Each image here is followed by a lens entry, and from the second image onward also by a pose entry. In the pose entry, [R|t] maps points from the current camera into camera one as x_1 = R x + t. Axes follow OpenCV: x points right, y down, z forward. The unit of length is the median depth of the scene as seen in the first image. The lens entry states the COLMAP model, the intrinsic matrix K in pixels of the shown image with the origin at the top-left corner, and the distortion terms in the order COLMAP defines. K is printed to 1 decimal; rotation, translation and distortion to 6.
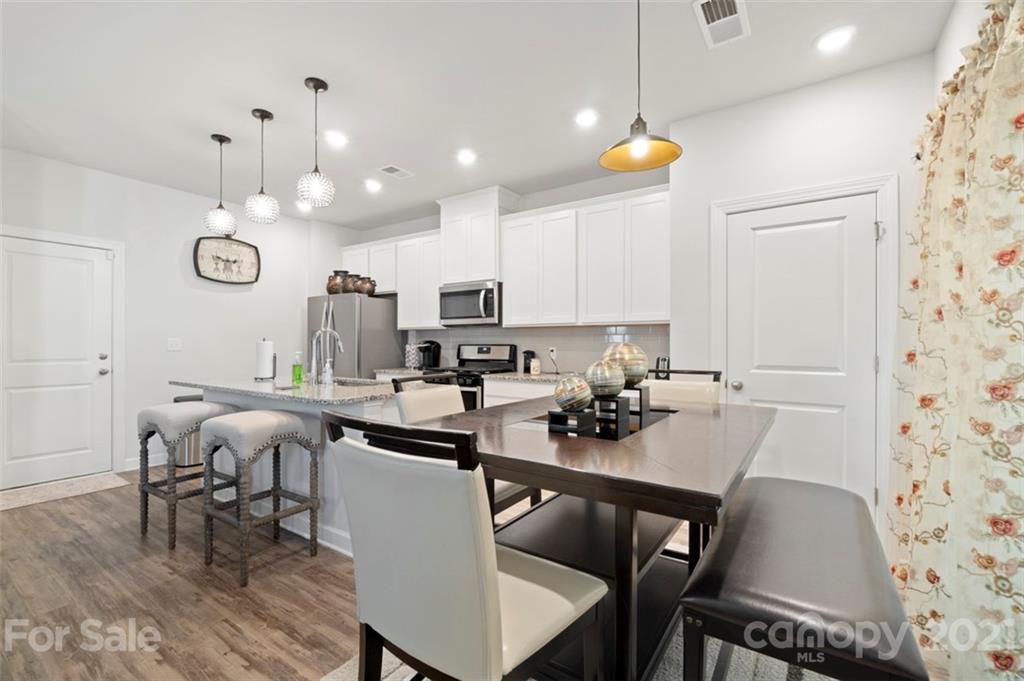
lens RADIAL K [[449.0, 0, 508.2], [0, 449.0, 343.6], [0, 0, 1]] dist [0.003440, 0.002963]
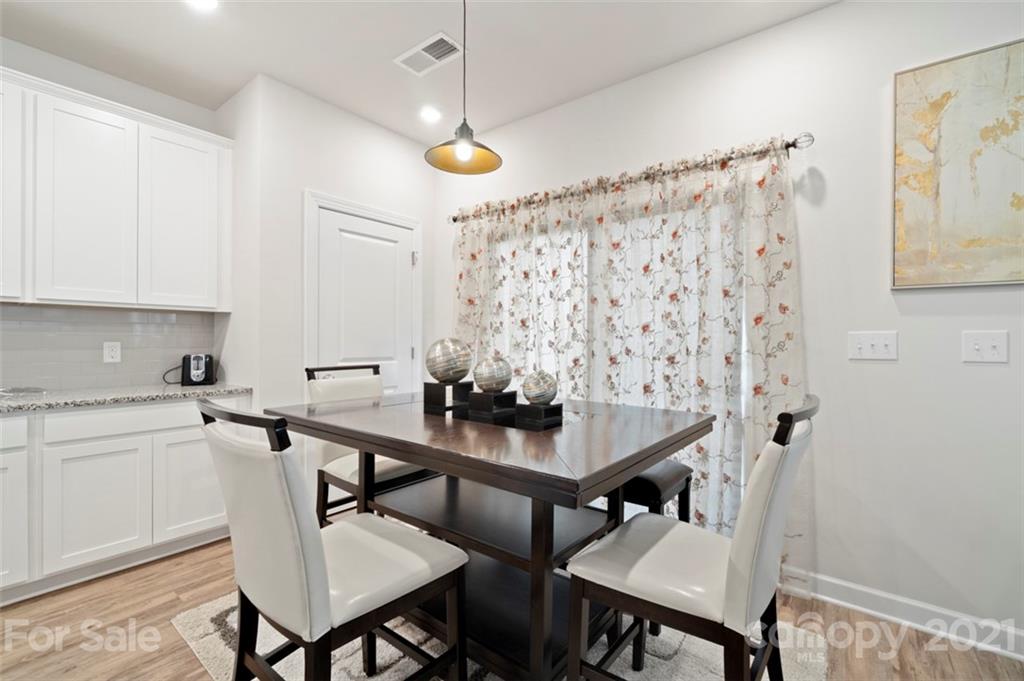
lens RADIAL K [[449.0, 0, 519.5], [0, 449.0, 339.8], [0, 0, 1]] dist [0.003440, 0.002963]
pose [[0.063700, -0.000231, 0.997969, -0.361130], [-0.008024, 0.999968, 0.000744, -0.000285], [-0.997937, -0.008055, 0.063696, 0.383497]]
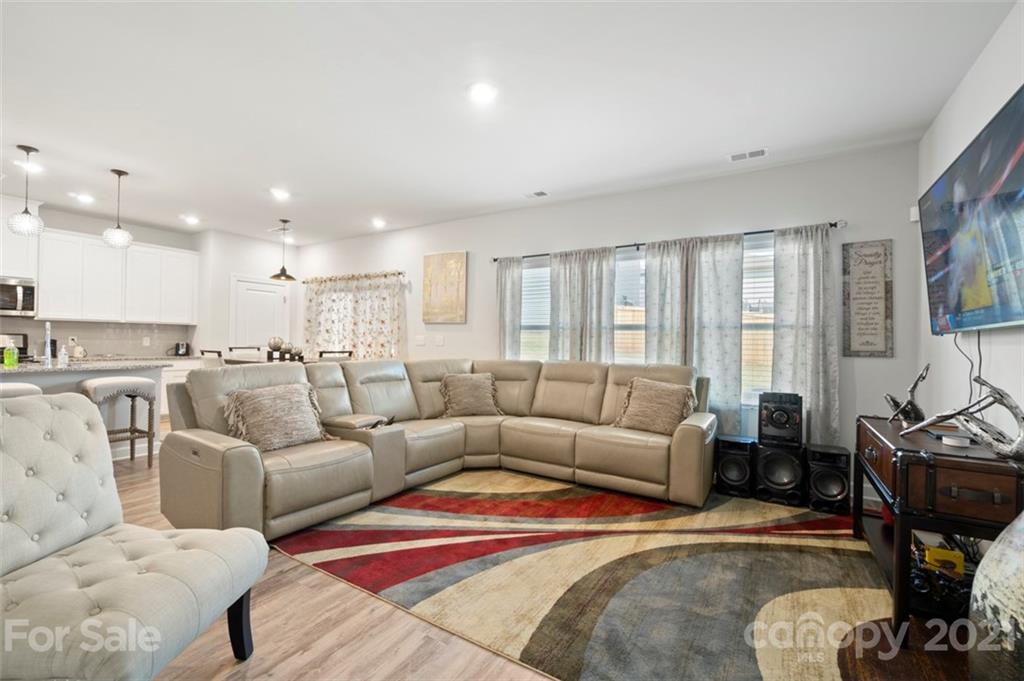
lens RADIAL K [[449.0, 0, 507.1], [0, 449.0, 336.9], [0, 0, 1]] dist [0.003440, 0.002963]
pose [[-0.022064, 0.007594, 0.999728, -1.433121], [-0.015537, 0.999848, -0.007938, -0.000543], [-0.999636, -0.015708, -0.021943, -0.265986]]
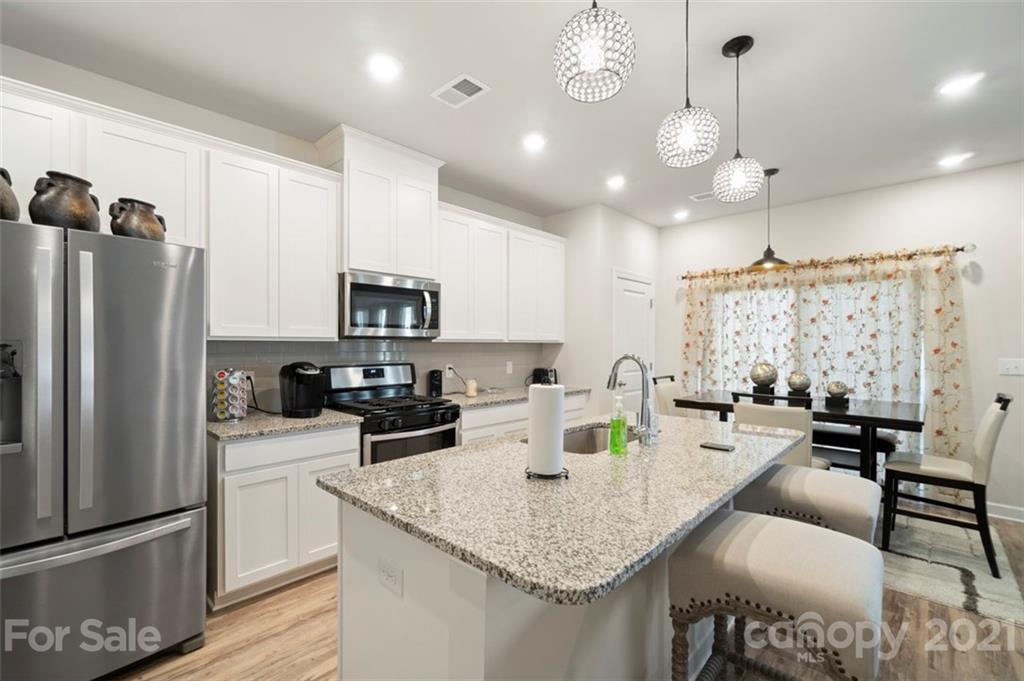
lens RADIAL K [[449.0, 0, 502.1], [0, 449.0, 346.7], [0, 0, 1]] dist [0.003440, 0.002963]
pose [[0.169169, -0.006444, 0.985566, -0.885979], [-0.003862, 0.999967, 0.007201, -0.039654], [-0.985580, -0.005024, 0.169138, 0.870939]]
